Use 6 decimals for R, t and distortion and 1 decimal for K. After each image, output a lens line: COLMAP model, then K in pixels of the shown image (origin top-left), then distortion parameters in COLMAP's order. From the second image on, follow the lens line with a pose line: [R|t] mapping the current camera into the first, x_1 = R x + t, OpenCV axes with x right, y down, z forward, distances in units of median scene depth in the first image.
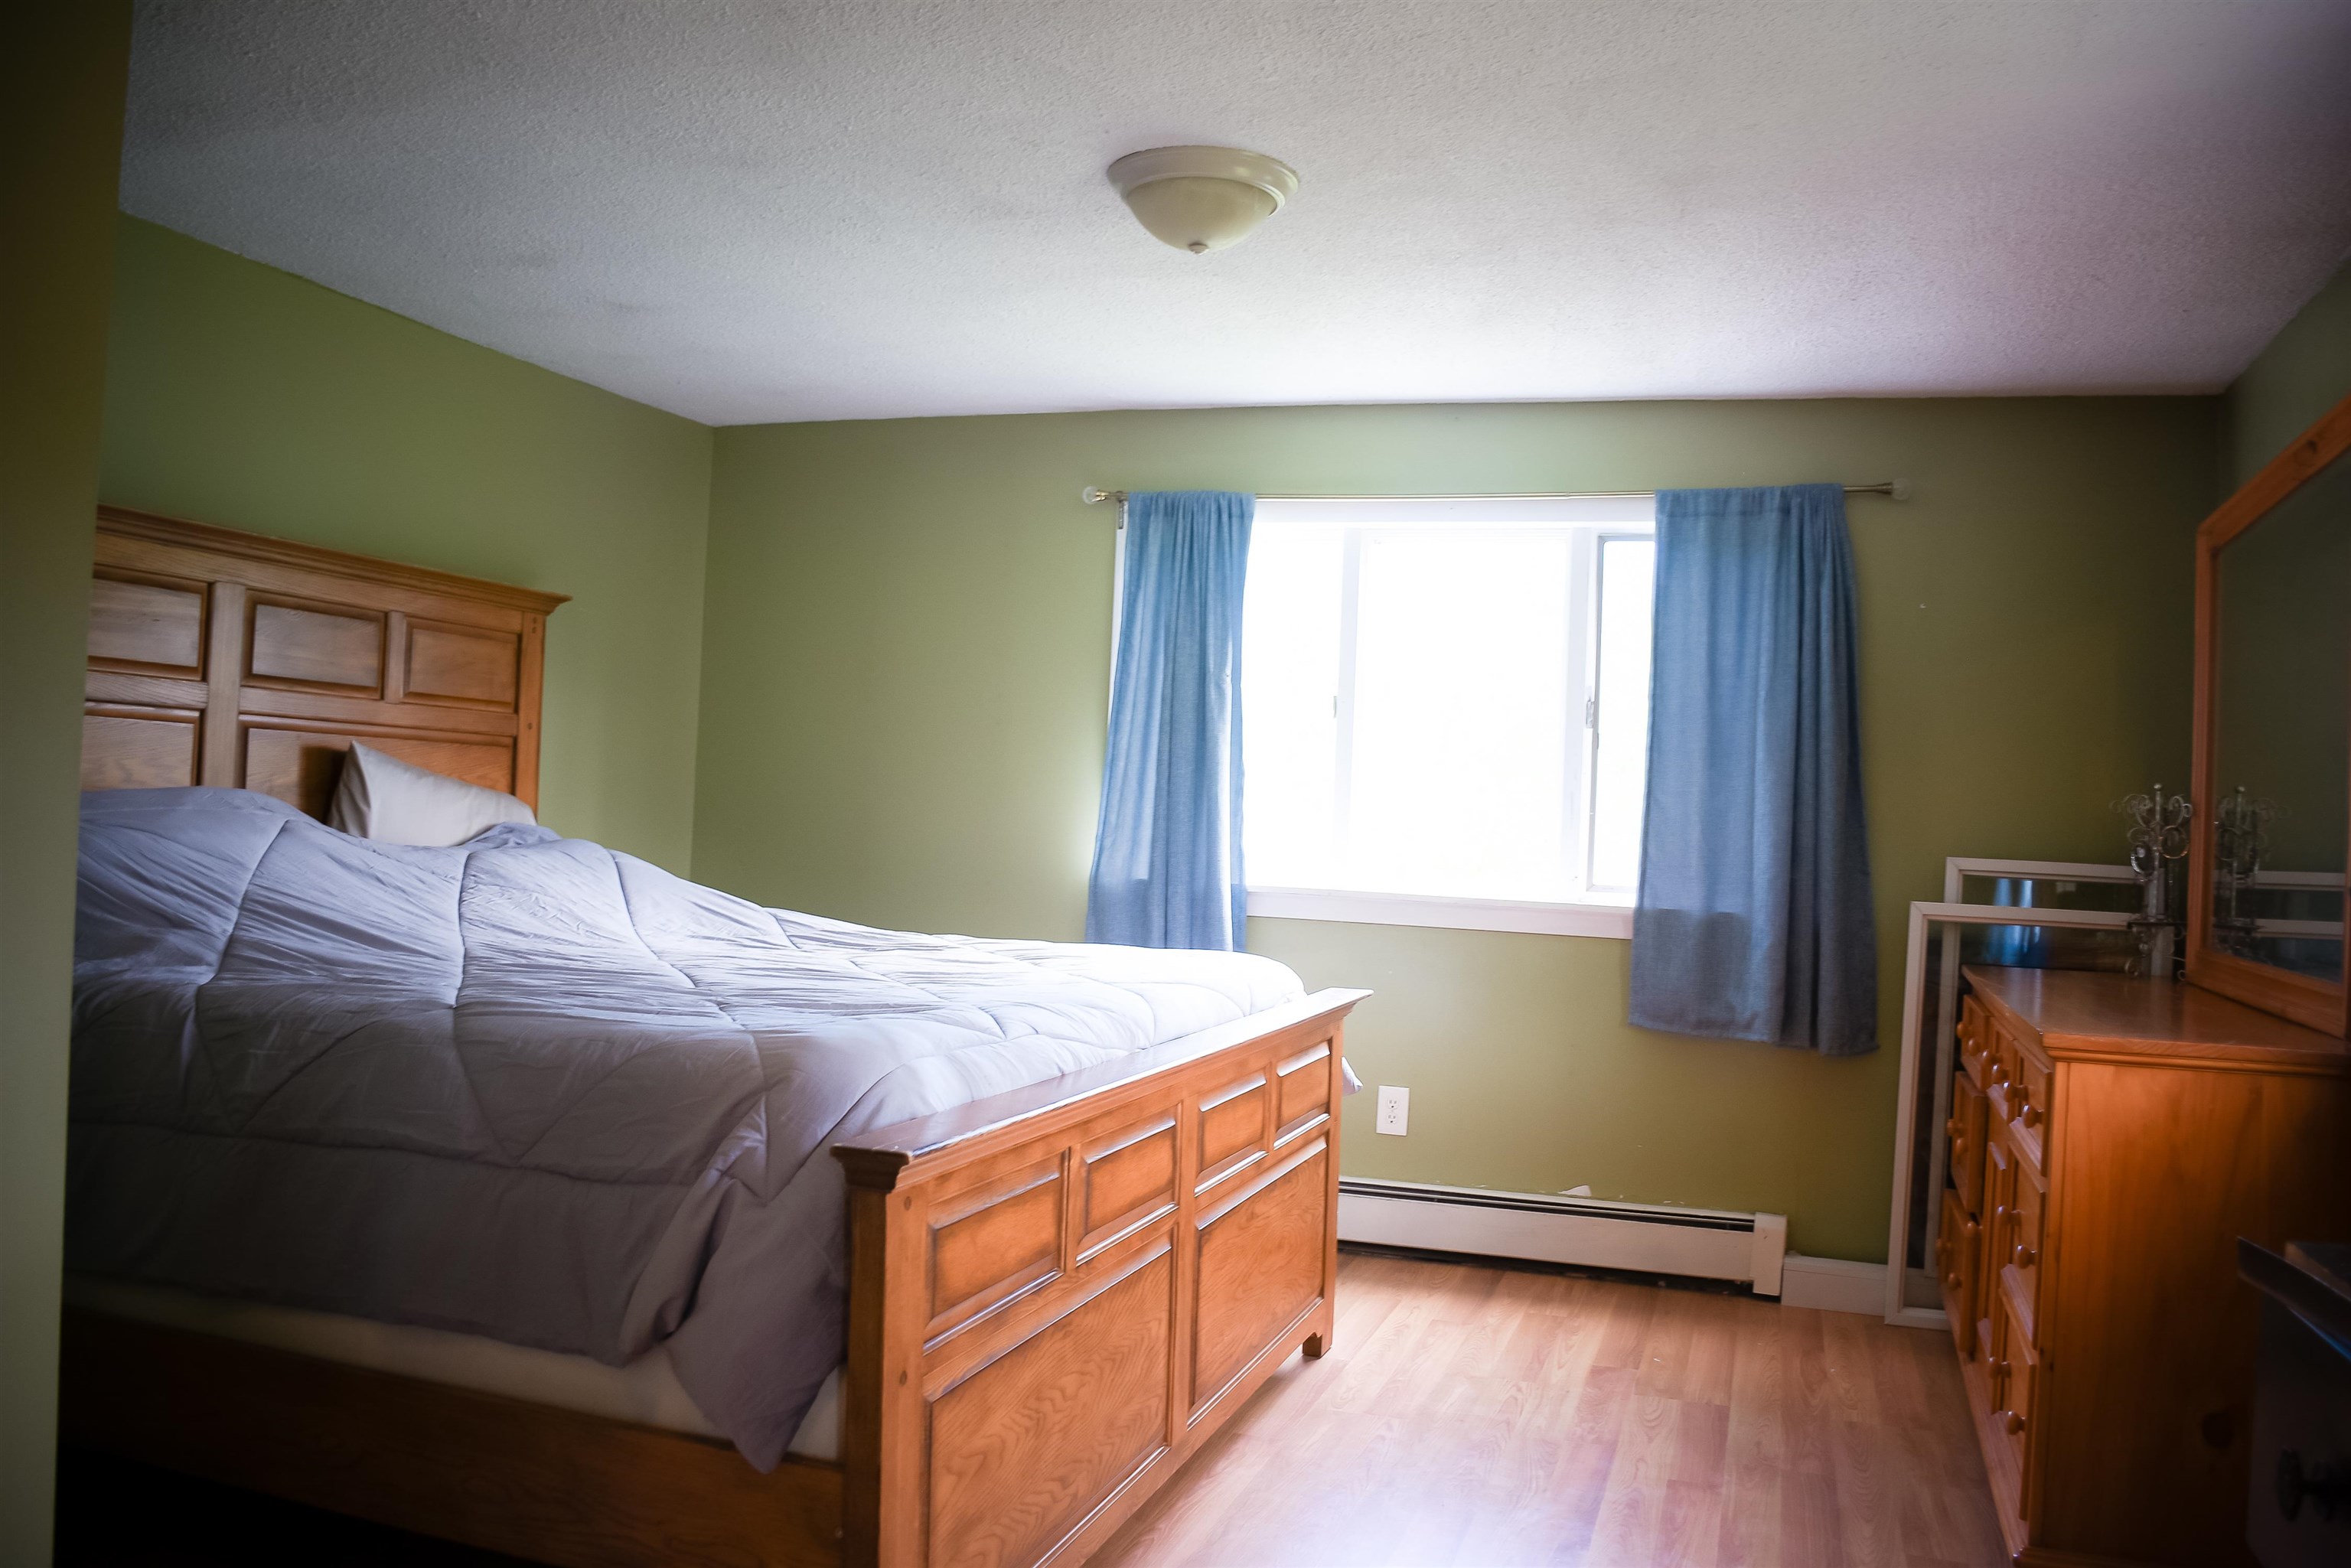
lens RADIAL K [[1834.7, 0, 1171.3], [0, 1834.7, 786.4], [0, 0, 1]] dist [-0.153356, 0.104542]
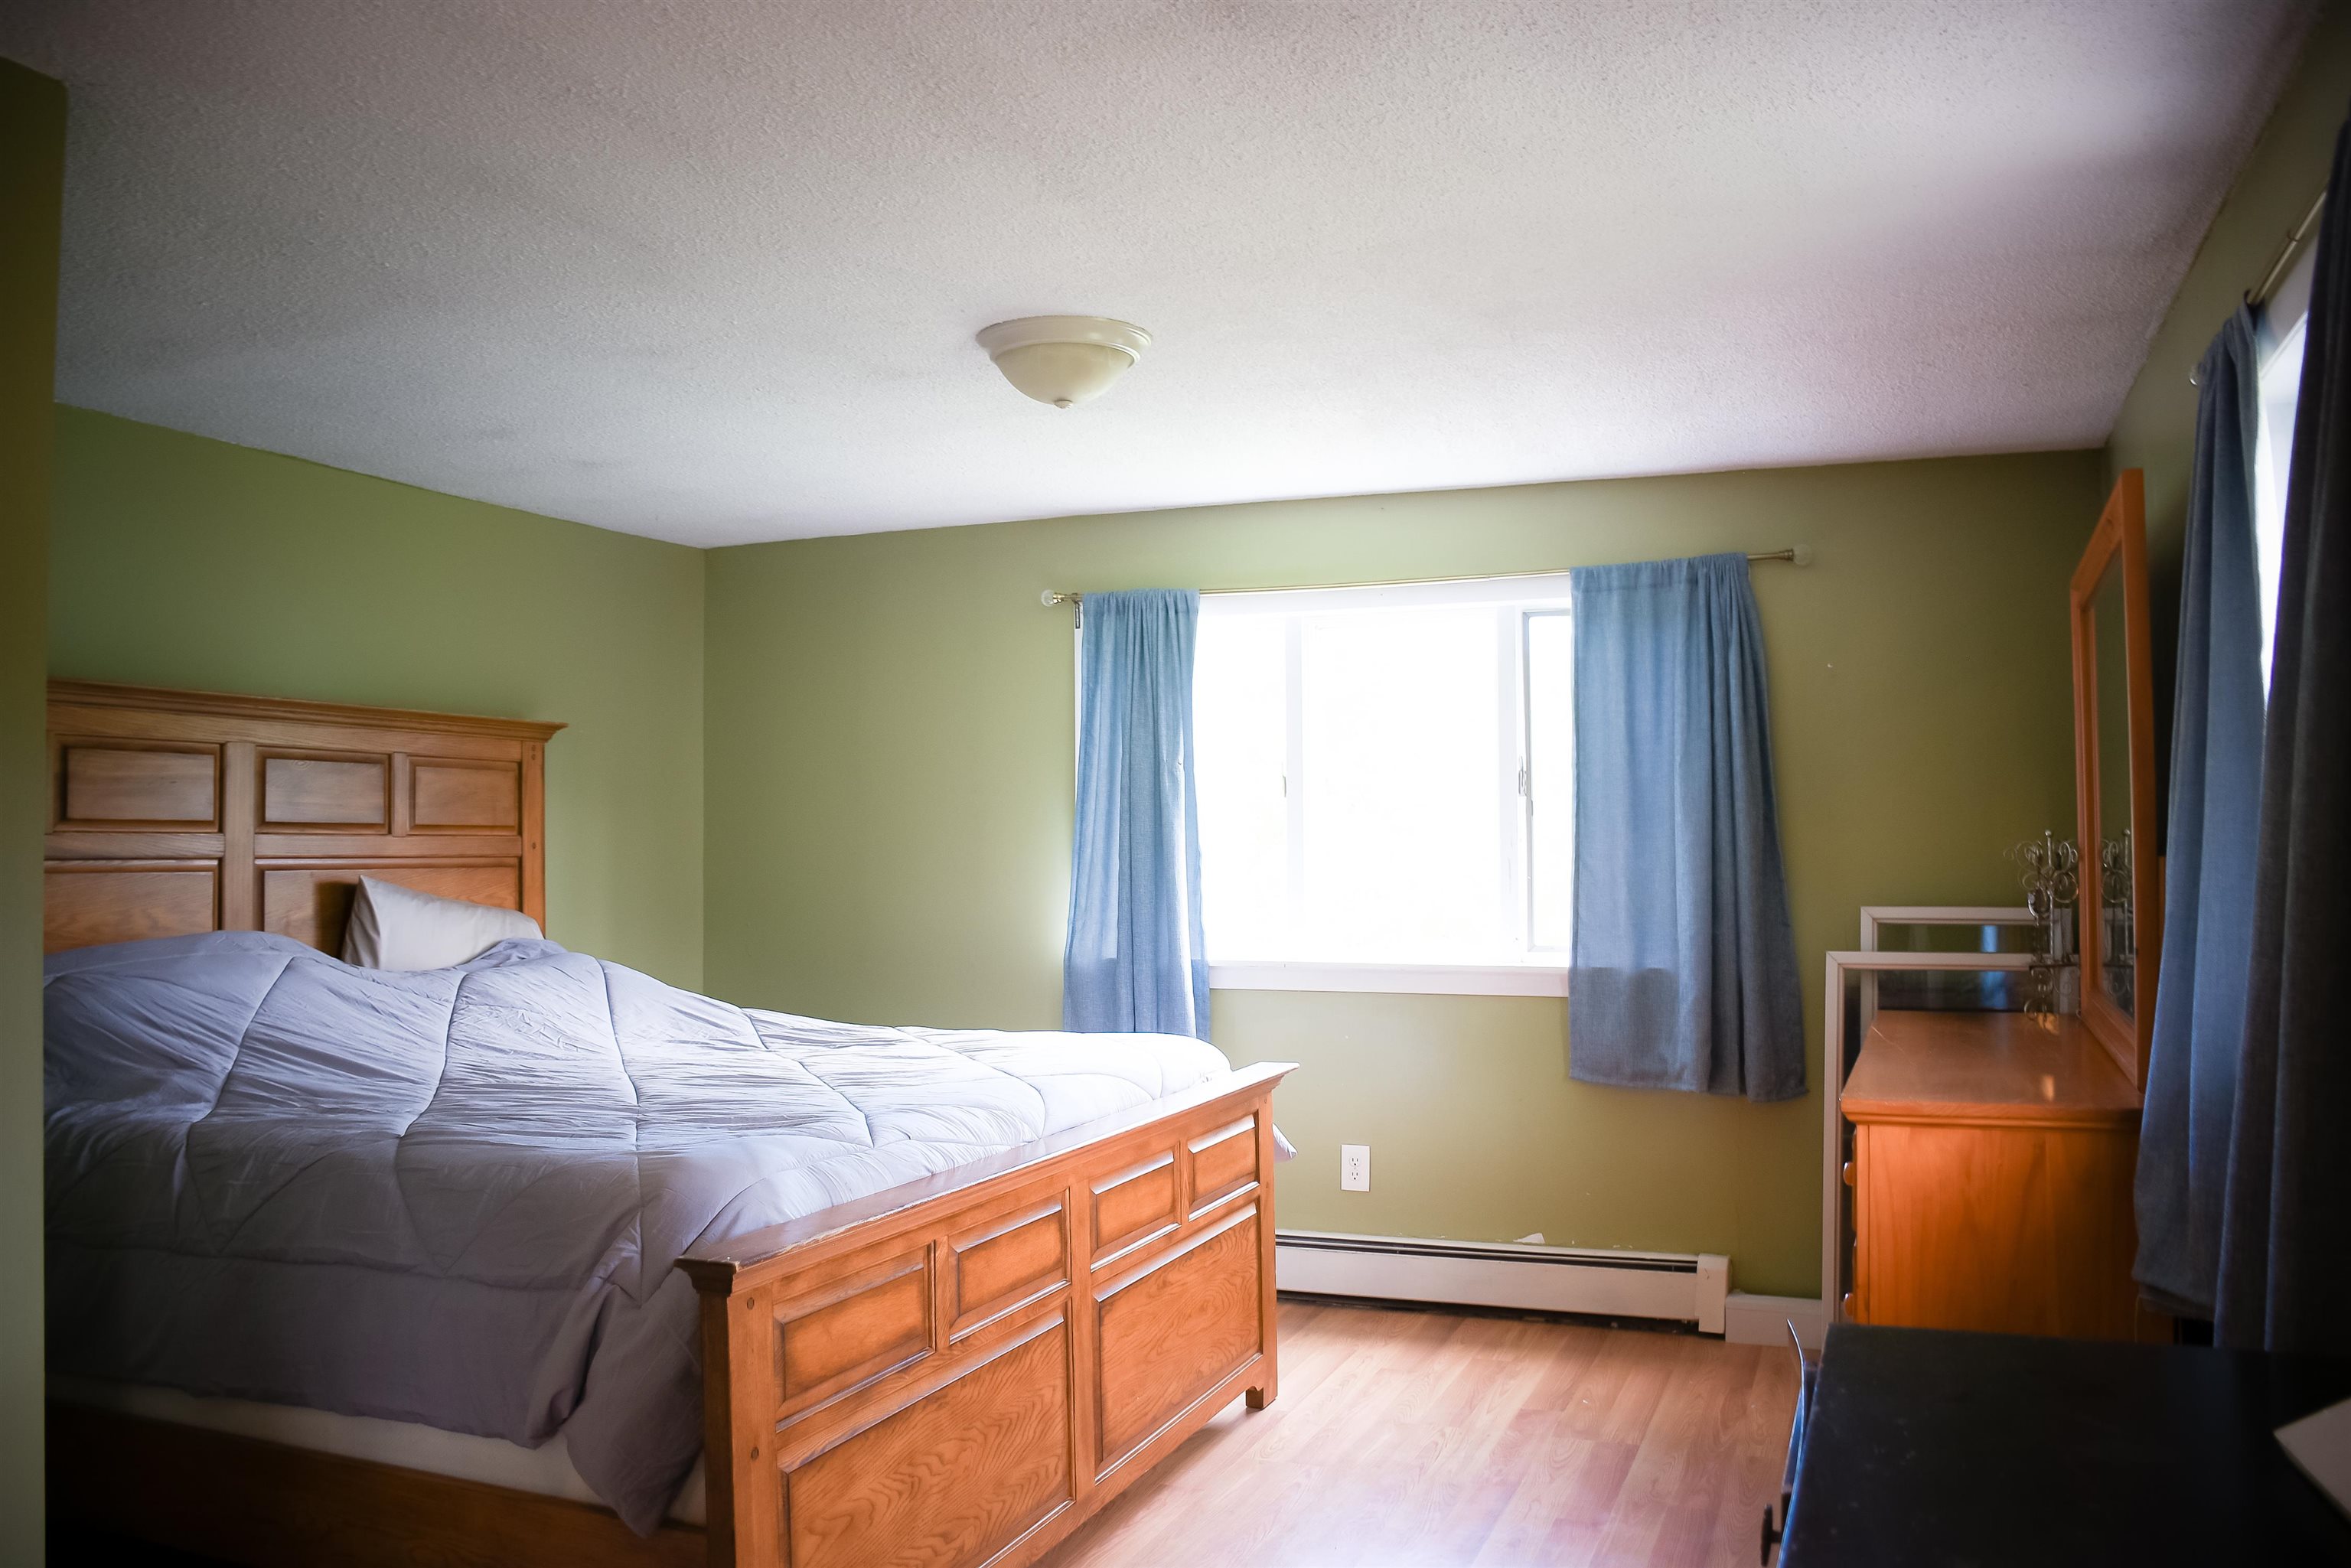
lens RADIAL K [[1834.7, 0, 1171.2], [0, 1834.7, 789.3], [0, 0, 1]] dist [-0.153356, 0.104542]
pose [[0.997147, -0.052026, -0.054690, 0.107150], [0.051090, 0.998525, -0.018376, -0.034167], [0.055566, 0.015530, 0.998334, -0.076227]]
